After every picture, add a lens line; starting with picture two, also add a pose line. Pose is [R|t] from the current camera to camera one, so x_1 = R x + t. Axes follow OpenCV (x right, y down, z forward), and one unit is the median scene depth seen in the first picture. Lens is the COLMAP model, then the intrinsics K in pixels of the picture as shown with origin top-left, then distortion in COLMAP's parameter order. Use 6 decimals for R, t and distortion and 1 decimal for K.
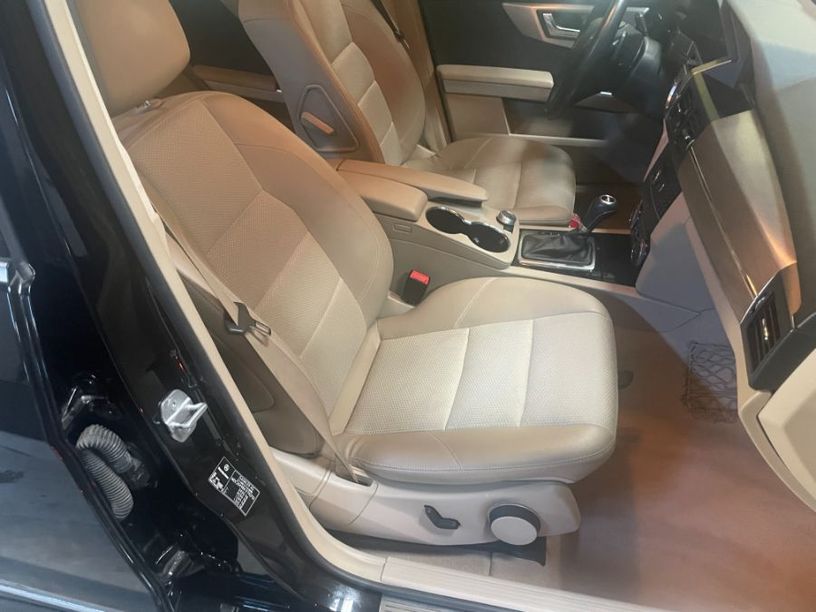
lens RADIAL K [[608.8, 0, 402.4], [0, 608.8, 309.2], [0, 0, 1]] dist [0.082823, -0.098992]
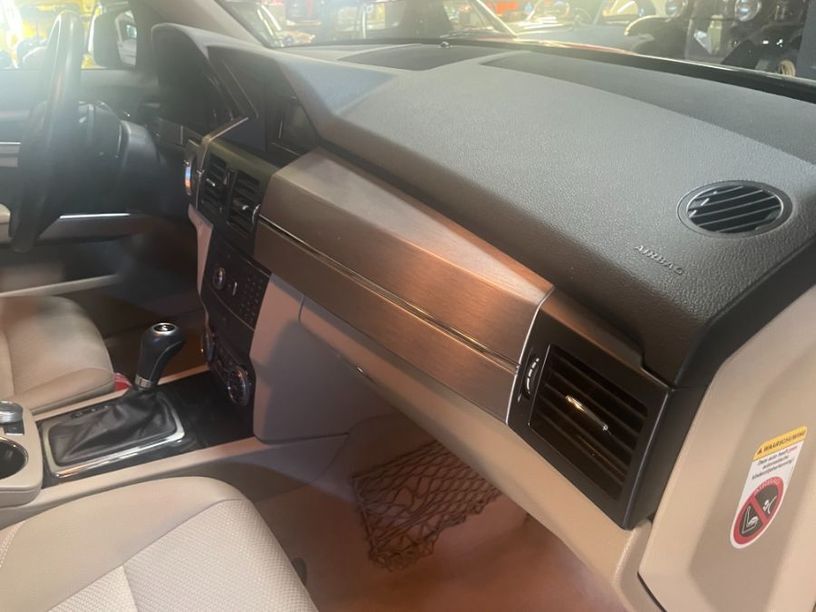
lens RADIAL K [[624.8, 0, 397.5], [0, 624.8, 310.0], [0, 0, 1]] dist [0.061741, -0.114879]
pose [[0.704967, -0.263547, 0.658456, 0.072907], [0.416925, 0.905039, -0.084132, -0.036202], [-0.573756, 0.333837, 0.747902, 0.340817]]
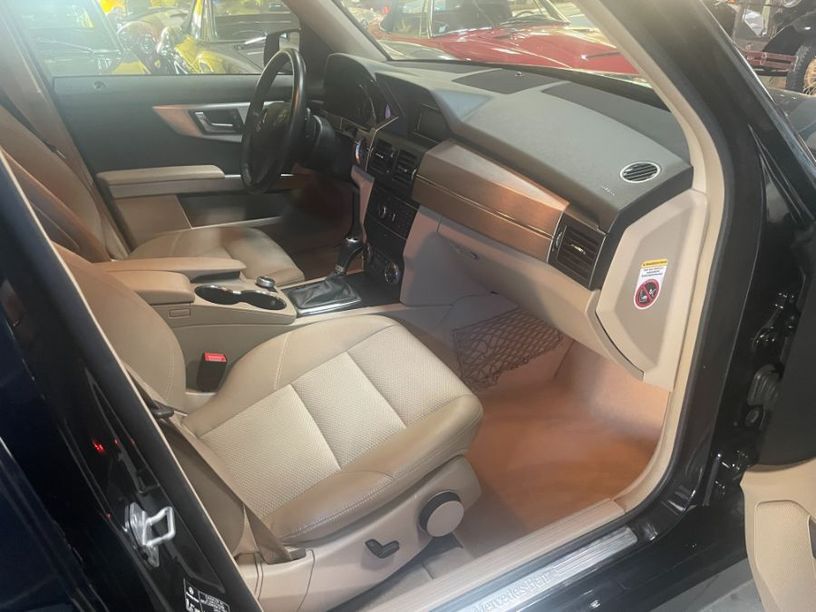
lens RADIAL K [[608.8, 0, 402.4], [0, 608.8, 309.2], [0, 0, 1]] dist [0.082823, -0.098992]
pose [[0.753038, -0.267263, 0.601252, -0.304932], [0.379311, 0.922998, -0.064785, 0.049834], [-0.537640, 0.276847, 0.796429, 0.072895]]
